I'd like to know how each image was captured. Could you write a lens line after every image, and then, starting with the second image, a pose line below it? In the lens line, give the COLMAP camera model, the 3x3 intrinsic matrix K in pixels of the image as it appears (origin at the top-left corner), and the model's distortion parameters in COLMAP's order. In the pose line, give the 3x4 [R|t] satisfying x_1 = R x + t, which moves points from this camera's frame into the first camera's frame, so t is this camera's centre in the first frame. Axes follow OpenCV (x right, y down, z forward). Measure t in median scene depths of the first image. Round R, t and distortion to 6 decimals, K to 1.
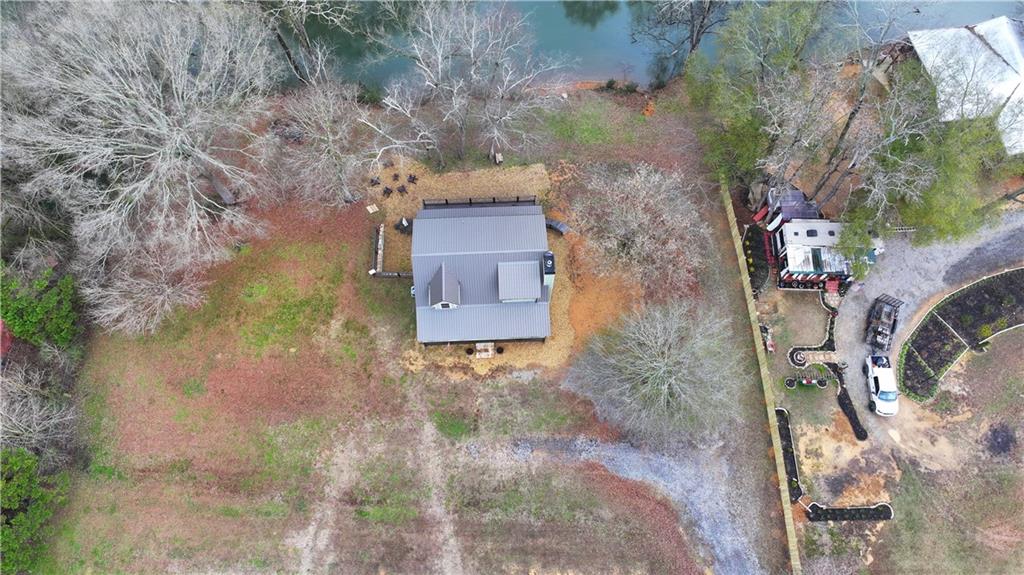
lens RADIAL K [[714.8, 0, 511.5], [0, 714.8, 287.2], [0, 0, 1]] dist [-0.008014, 0.018583]
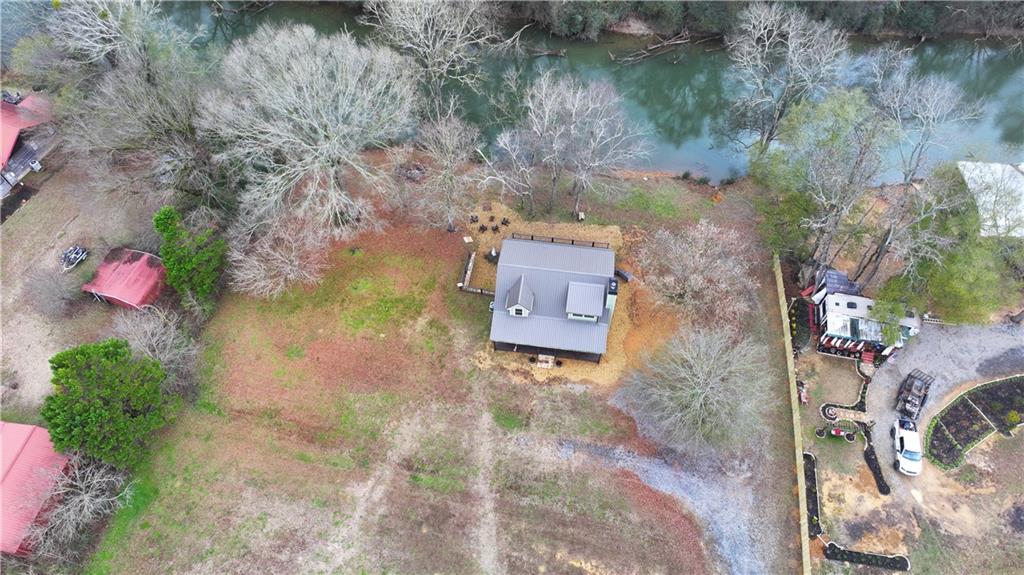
lens RADIAL K [[714.8, 0, 509.1], [0, 714.8, 285.9], [0, 0, 1]] dist [-0.008014, 0.018583]
pose [[0.983112, 0.147303, -0.108598, 0.011351], [-0.166600, 0.965945, -0.197974, 0.211485], [0.075737, 0.212723, 0.974173, -0.138463]]
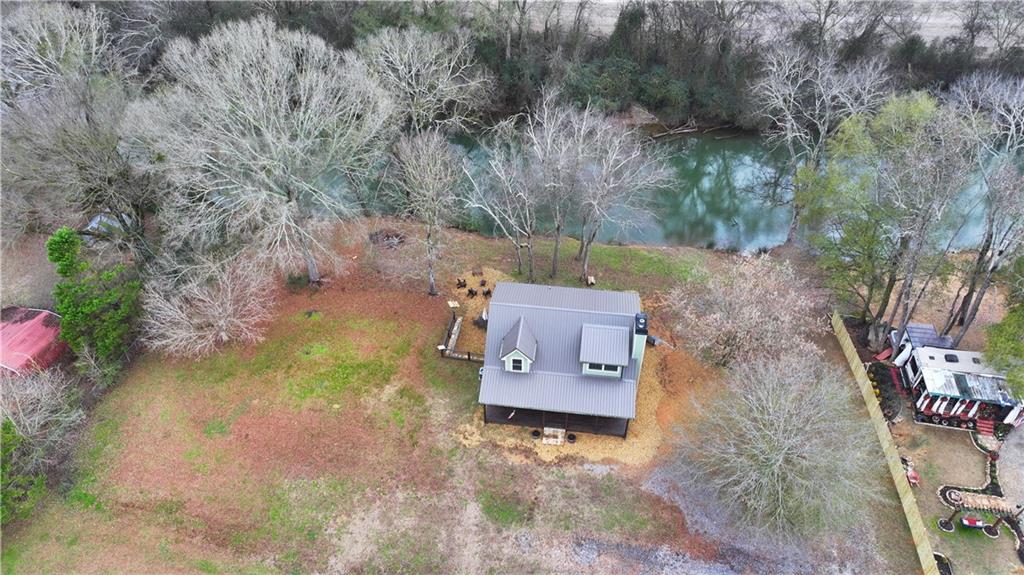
lens RADIAL K [[714.8, 0, 510.8], [0, 714.8, 287.3], [0, 0, 1]] dist [-0.008014, 0.018583]
pose [[0.984832, 0.111642, -0.132823, 0.005233], [-0.160338, 0.878135, -0.450745, 0.329539], [0.066315, 0.465204, 0.882716, 0.175782]]
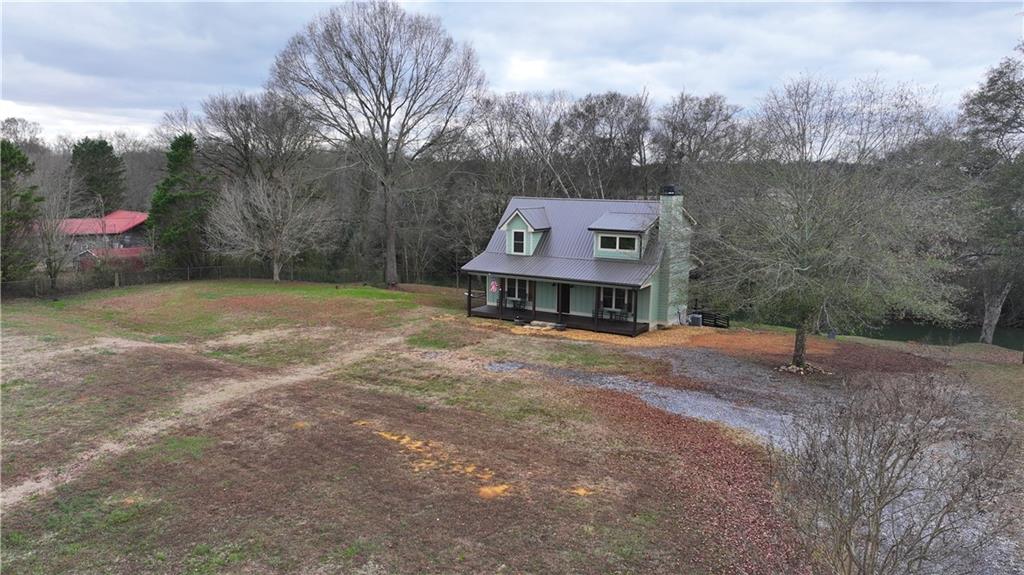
lens RADIAL K [[714.8, 0, 511.4], [0, 714.8, 287.3], [0, 0, 1]] dist [-0.008014, 0.018583]
pose [[0.841223, 0.090274, -0.533098, 0.283644], [-0.511728, 0.451281, -0.731082, 0.564672], [0.174579, 0.887804, 0.425824, 0.710887]]
